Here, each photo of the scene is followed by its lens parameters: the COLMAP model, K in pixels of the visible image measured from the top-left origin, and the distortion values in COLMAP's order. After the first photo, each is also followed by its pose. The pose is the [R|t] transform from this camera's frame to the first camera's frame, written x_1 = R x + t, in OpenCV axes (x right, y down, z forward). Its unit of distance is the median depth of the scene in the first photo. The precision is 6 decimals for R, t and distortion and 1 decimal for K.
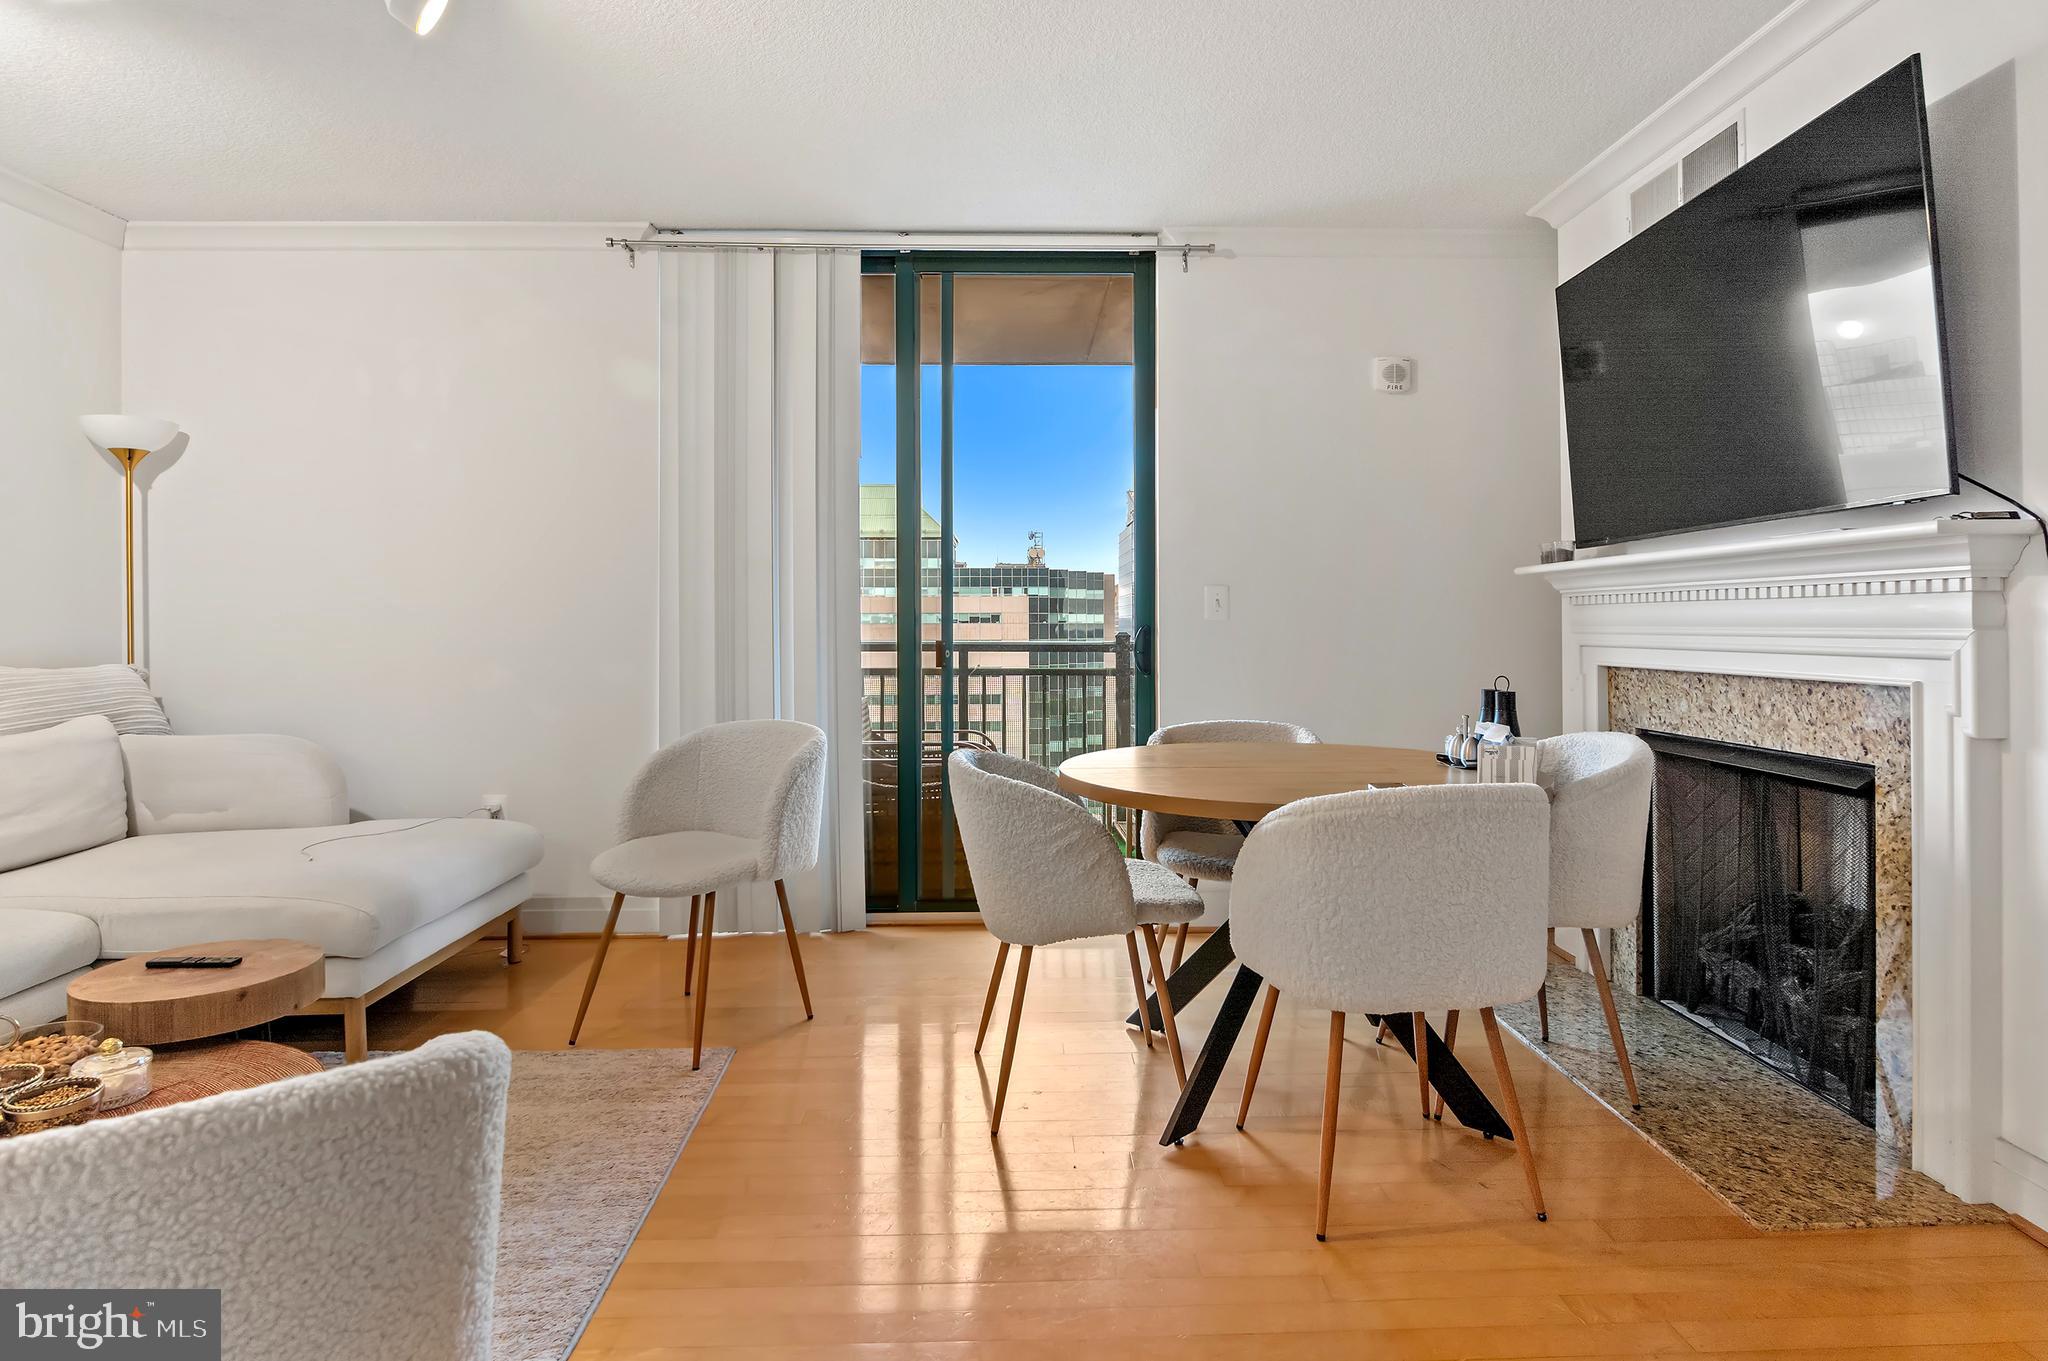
lens RADIAL K [[1106.8, 0, 1027.2], [0, 1106.8, 641.0], [0, 0, 1]] dist [0.002928, -0.000221]
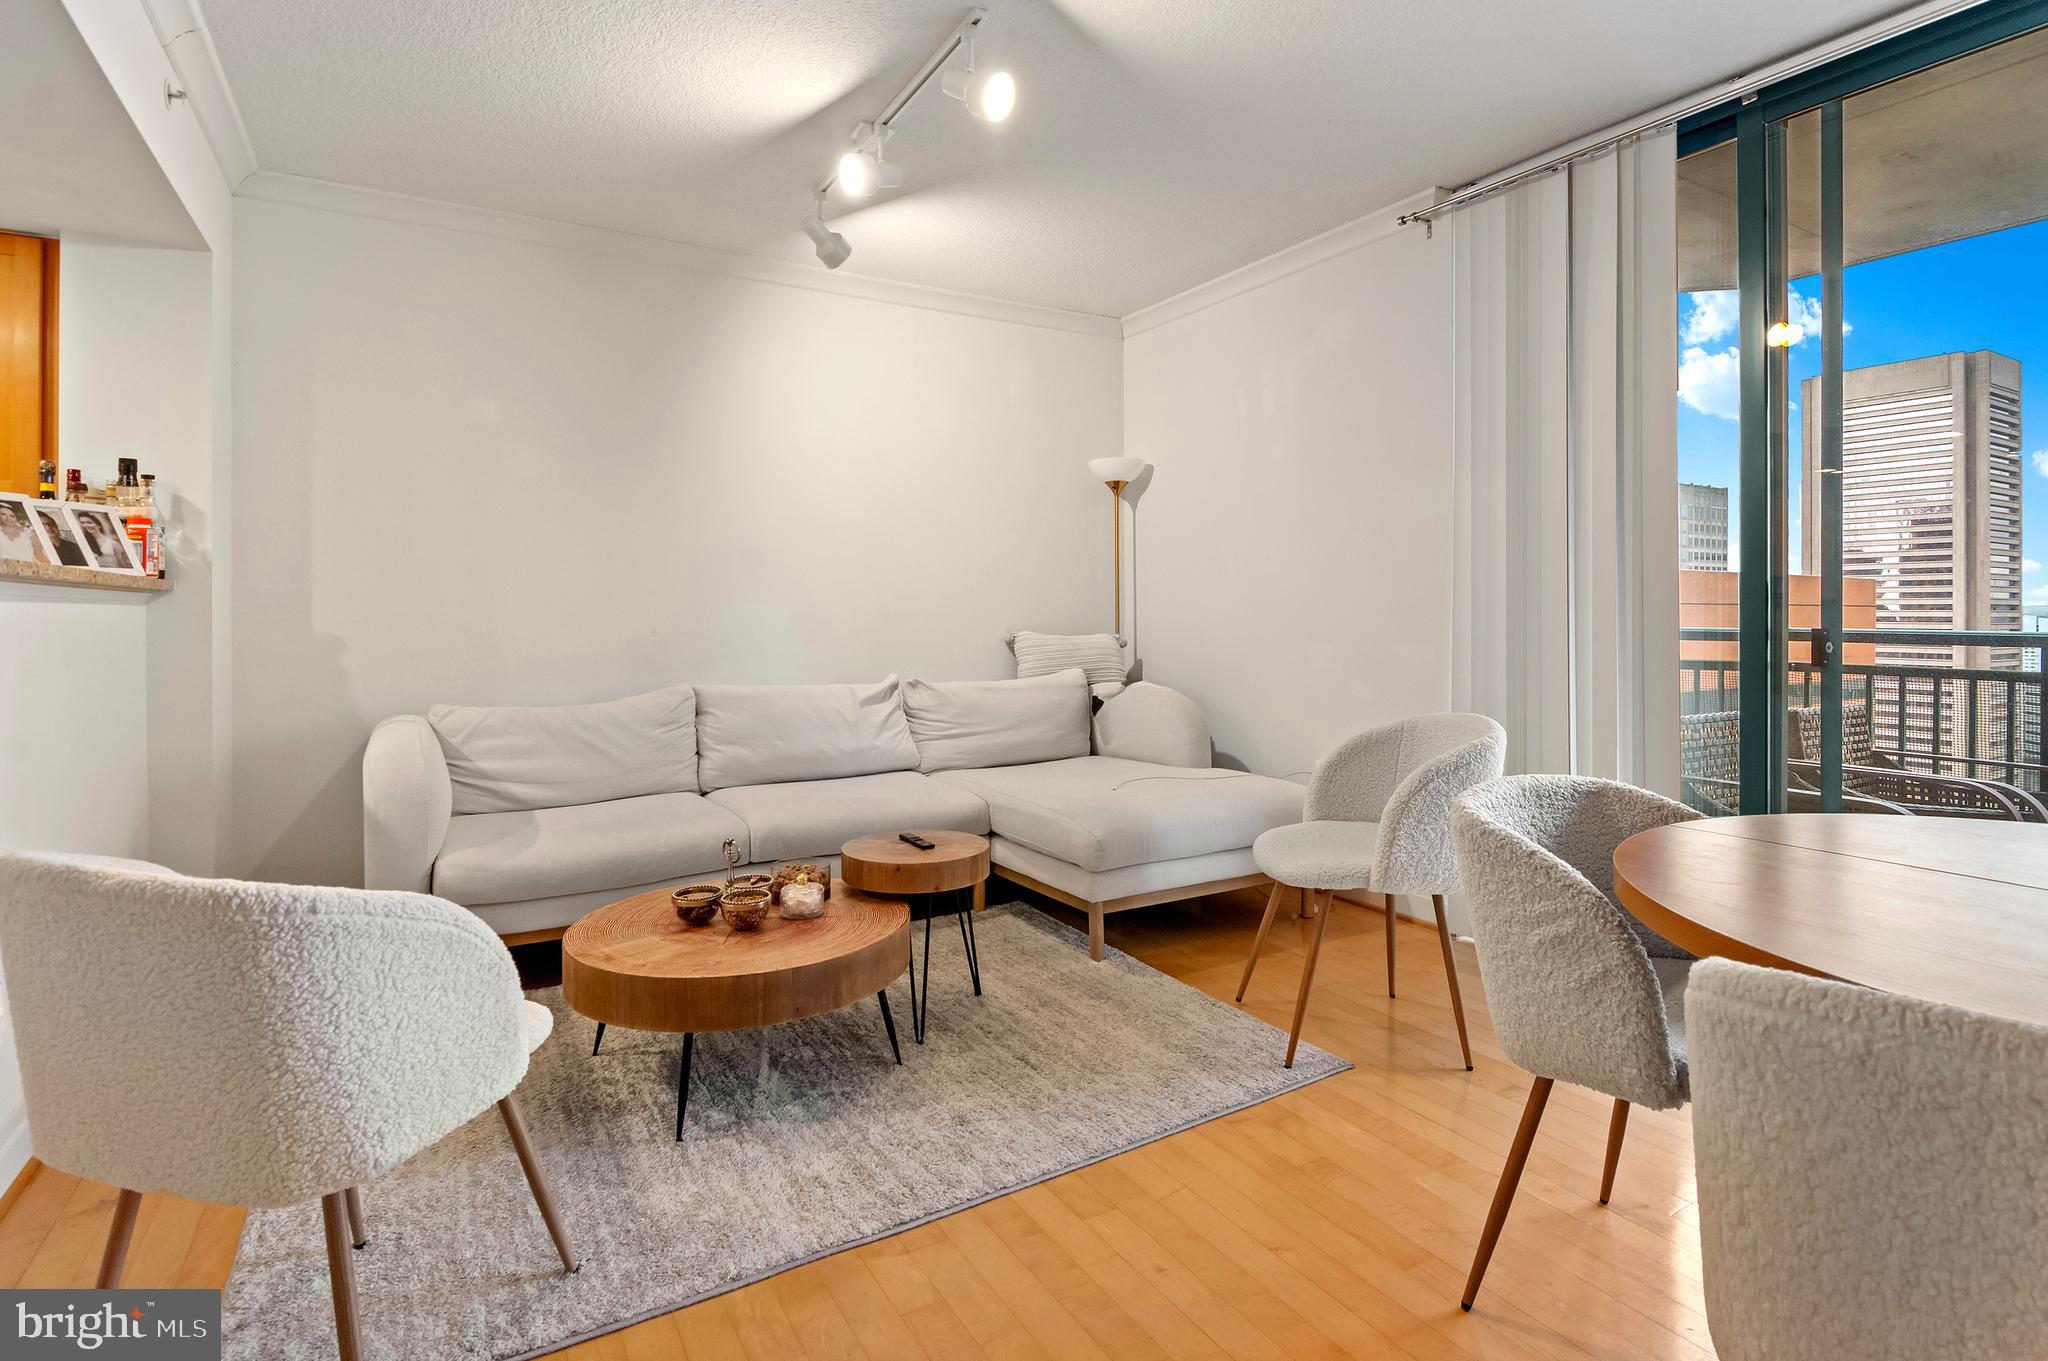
lens RADIAL K [[1004.6, 0, 1031.0], [0, 1004.6, 625.6], [0, 0, 1]] dist [-0.002526, -0.000674]
pose [[0.504306, 0.016224, -0.863373, 0.292253], [-0.013660, 0.999848, 0.010810, -0.002398], [0.863417, 0.006342, 0.504451, 0.317893]]
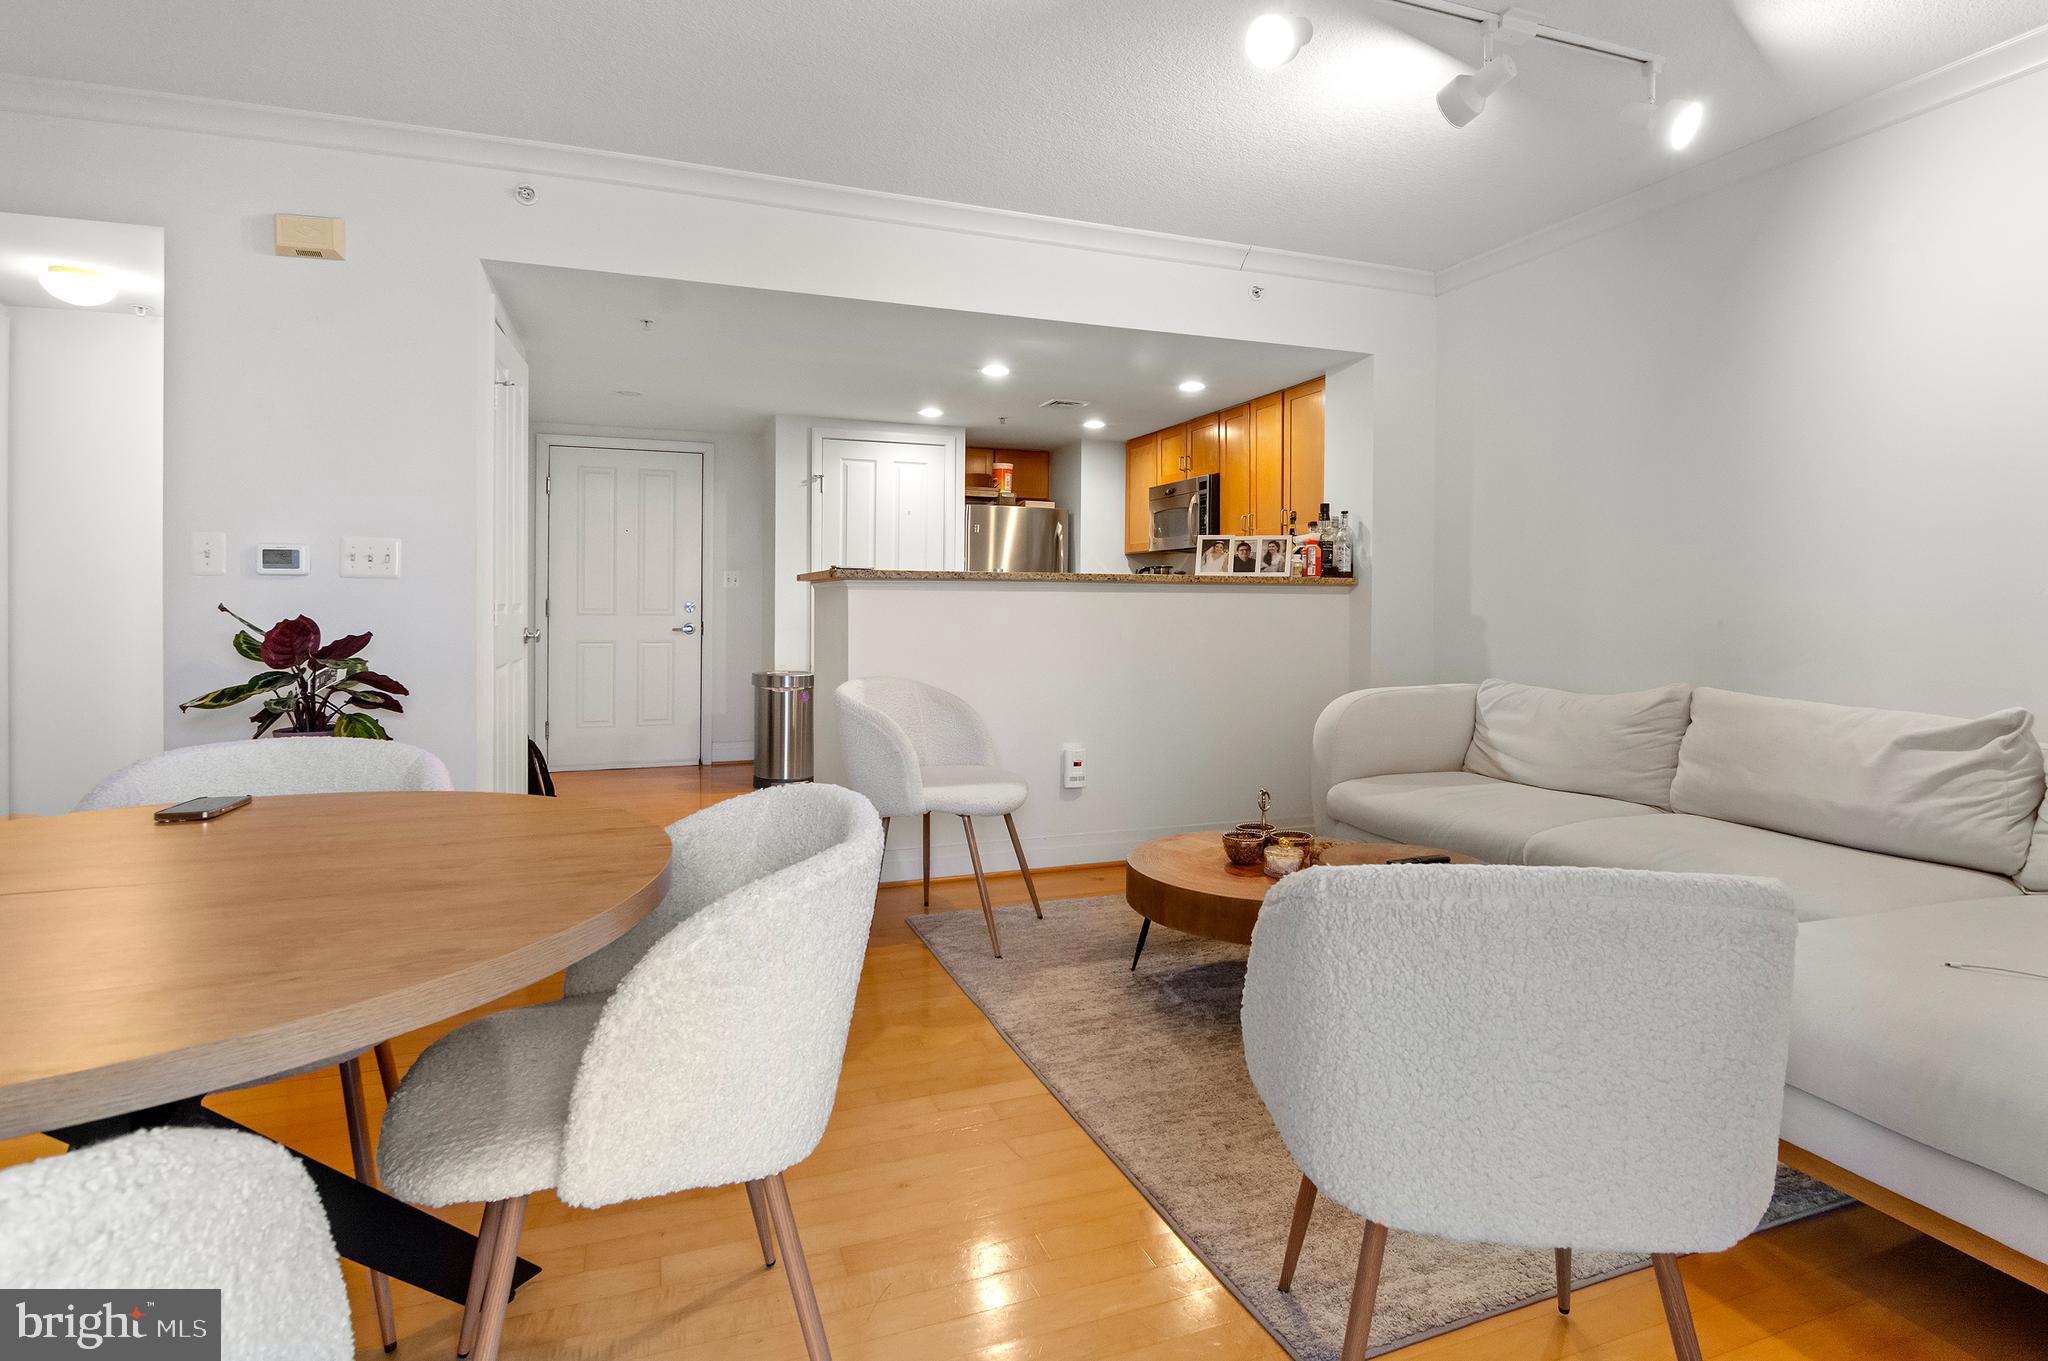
lens RADIAL K [[1034.2, 0, 1031.8], [0, 1034.2, 583.7], [0, 0, 1]] dist [-0.016270, -0.000655]
pose [[-0.939293, -0.004938, -0.343082, 0.035412], [-0.005548, 0.999984, 0.000797, -0.013079], [0.343072, 0.002652, -0.939305, 1.303687]]
